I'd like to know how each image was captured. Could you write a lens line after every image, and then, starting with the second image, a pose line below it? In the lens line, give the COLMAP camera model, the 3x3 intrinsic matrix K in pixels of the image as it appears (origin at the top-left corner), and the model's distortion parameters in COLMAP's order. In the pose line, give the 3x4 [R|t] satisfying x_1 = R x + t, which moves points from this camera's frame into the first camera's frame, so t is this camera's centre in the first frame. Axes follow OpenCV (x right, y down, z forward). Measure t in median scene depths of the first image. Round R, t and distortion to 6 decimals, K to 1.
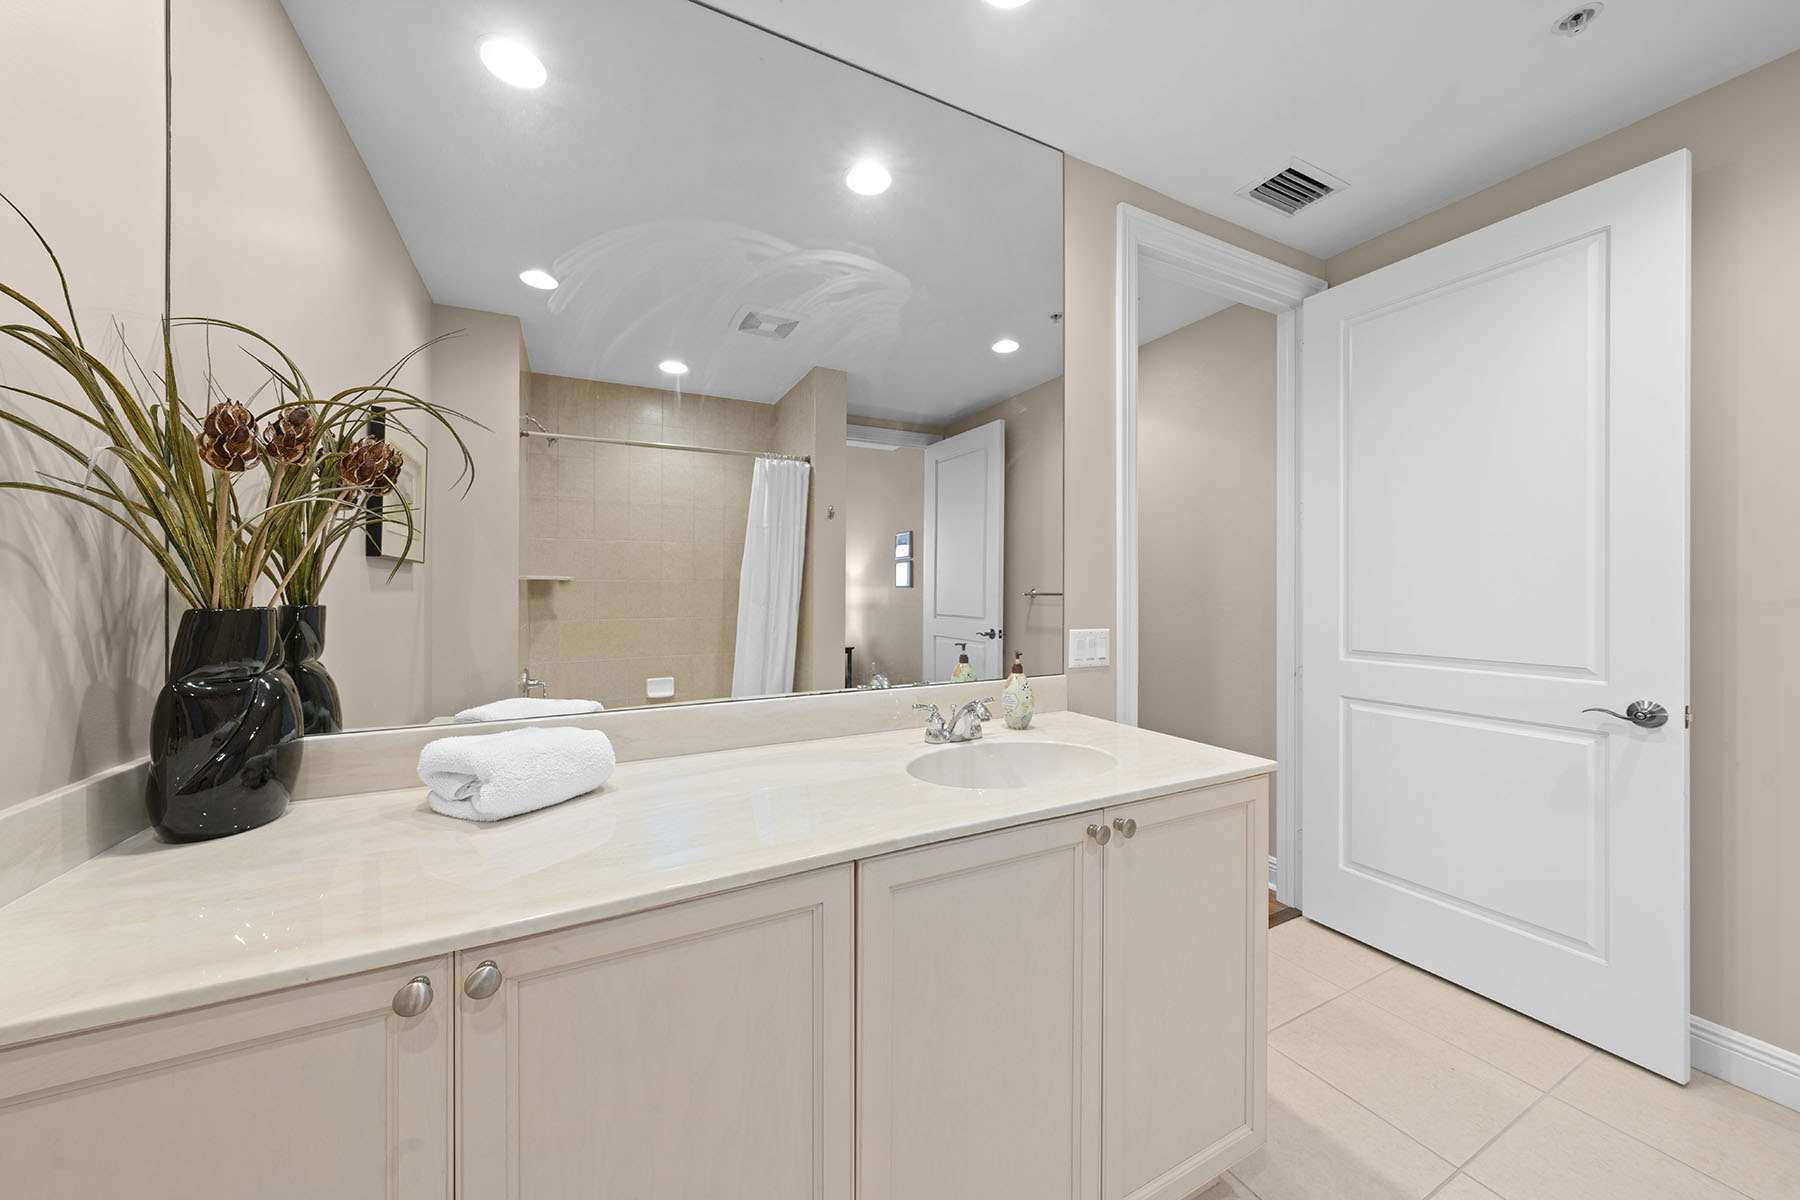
lens RADIAL K [[635.5, 0, 897.3], [0, 635.5, 587.7], [0, 0, 1]] dist [-0.002263, -0.000261]
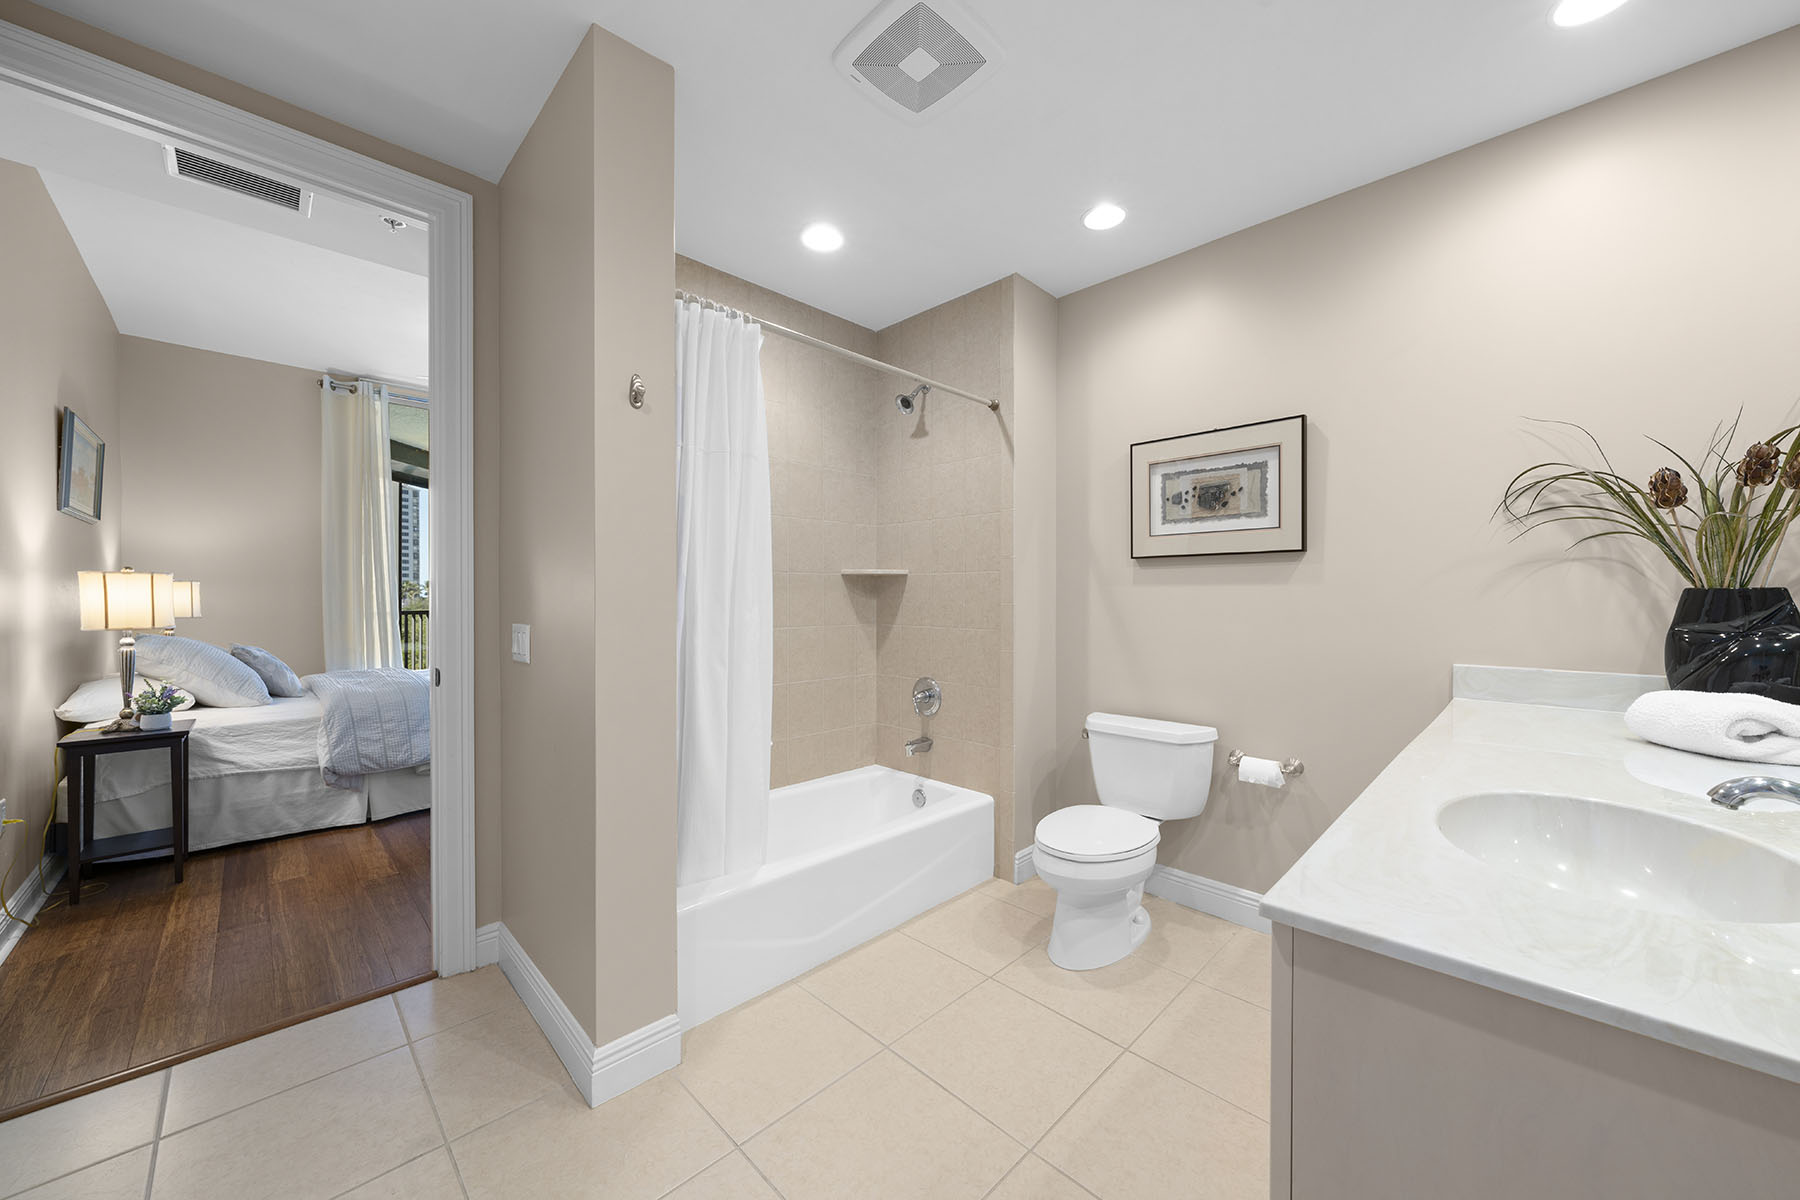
lens RADIAL K [[635.5, 0, 898.6], [0, 635.5, 601.0], [0, 0, 1]] dist [-0.002263, -0.000261]
pose [[-0.954861, 0.004646, -0.297018, 1.650140], [0.005242, 0.999986, -0.001208, 0.068461], [0.297008, -0.002710, -0.954871, 2.261554]]
